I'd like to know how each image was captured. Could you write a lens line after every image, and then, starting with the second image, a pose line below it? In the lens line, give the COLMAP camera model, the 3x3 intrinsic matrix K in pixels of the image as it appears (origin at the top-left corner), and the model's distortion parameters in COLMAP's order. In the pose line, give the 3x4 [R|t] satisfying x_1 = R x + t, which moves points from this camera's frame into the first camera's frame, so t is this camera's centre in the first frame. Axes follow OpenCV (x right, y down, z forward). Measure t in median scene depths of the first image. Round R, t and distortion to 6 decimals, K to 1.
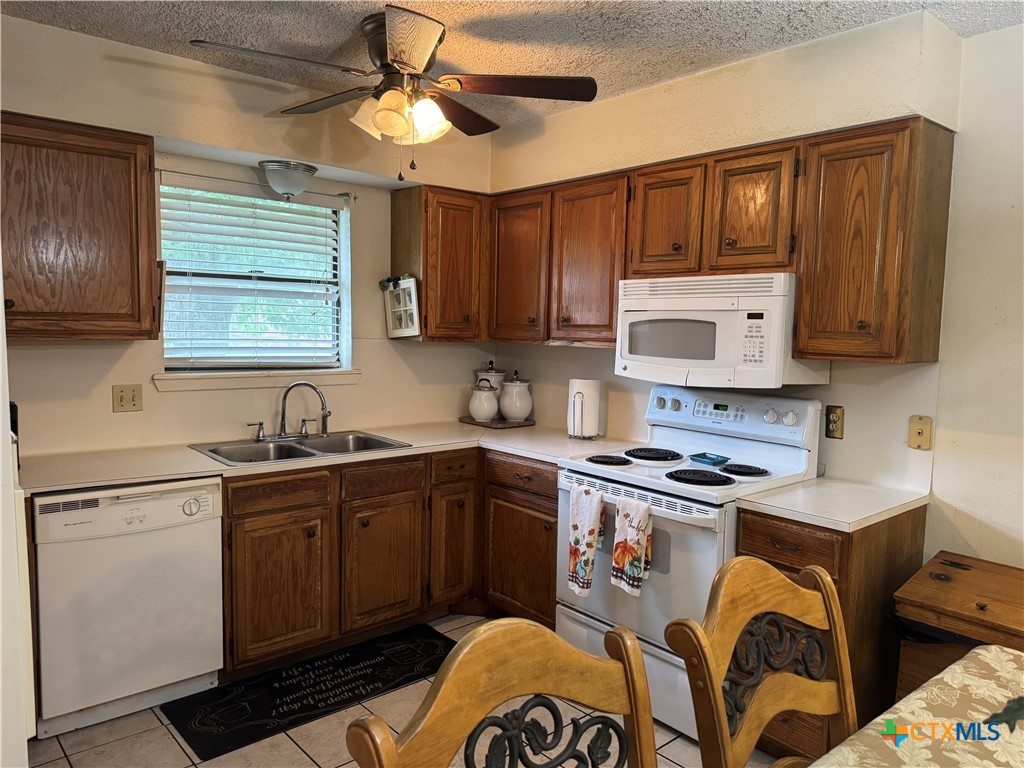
lens RADIAL K [[720.9, 0, 514.2], [0, 720.9, 387.1], [0, 0, 1]] dist [0.046035, -0.026403]
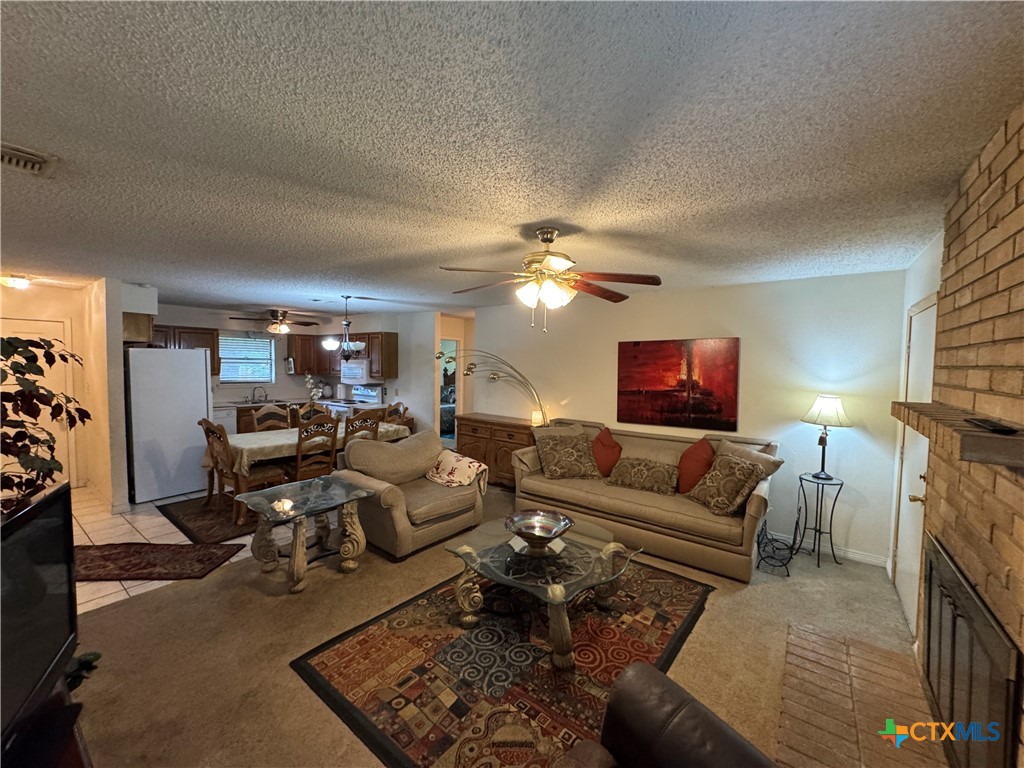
lens RADIAL K [[410.2, 0, 511.6], [0, 410.2, 384.8], [0, 0, 1]] dist [-0.003225, -0.000277]
pose [[0.977459, -0.021020, 0.210077, 0.611301], [0.028321, 0.999093, -0.031804, 0.101184], [-0.209218, 0.037037, 0.977167, -1.535341]]
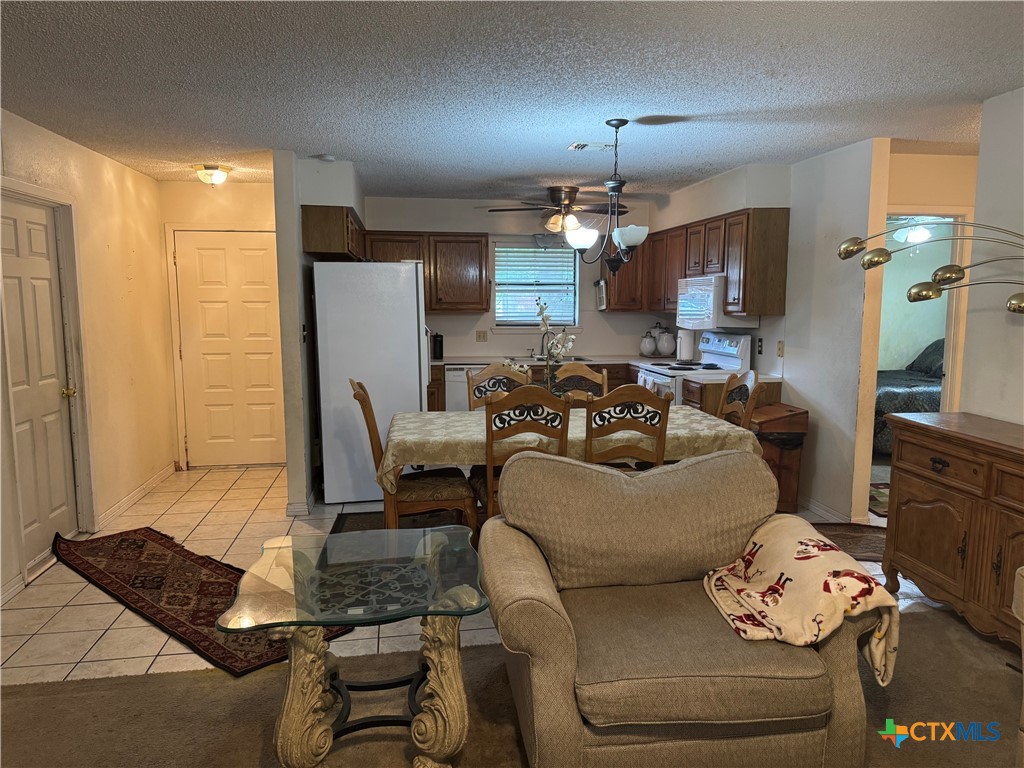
lens RADIAL K [[720.9, 0, 515.2], [0, 720.9, 386.3], [0, 0, 1]] dist [0.046035, -0.026403]
pose [[0.847018, 0.037145, -0.530265, 0.856400], [-0.024795, 0.999231, 0.030390, 0.105661], [0.530986, -0.012593, 0.847287, -0.998863]]
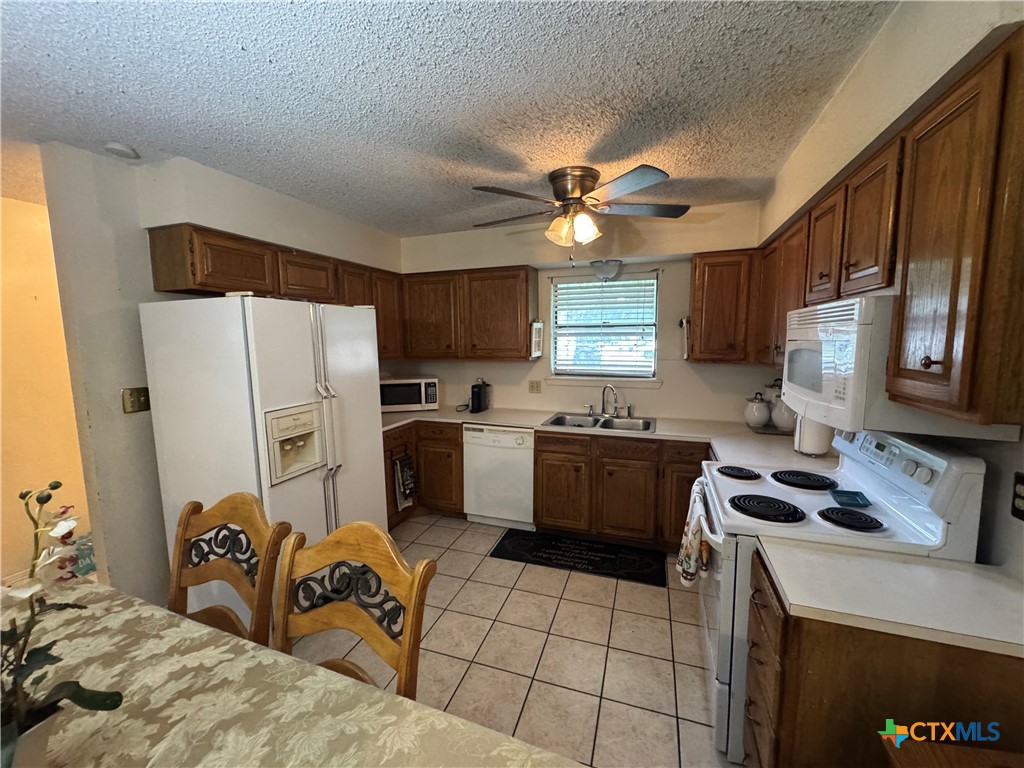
lens RADIAL K [[410.2, 0, 515.9], [0, 410.2, 385.2], [0, 0, 1]] dist [-0.003225, -0.000277]
pose [[0.490534, 0.071364, -0.868495, 0.485747], [-0.058620, 0.997086, 0.048821, -0.045043], [0.869448, 0.026963, 0.493288, 0.345804]]
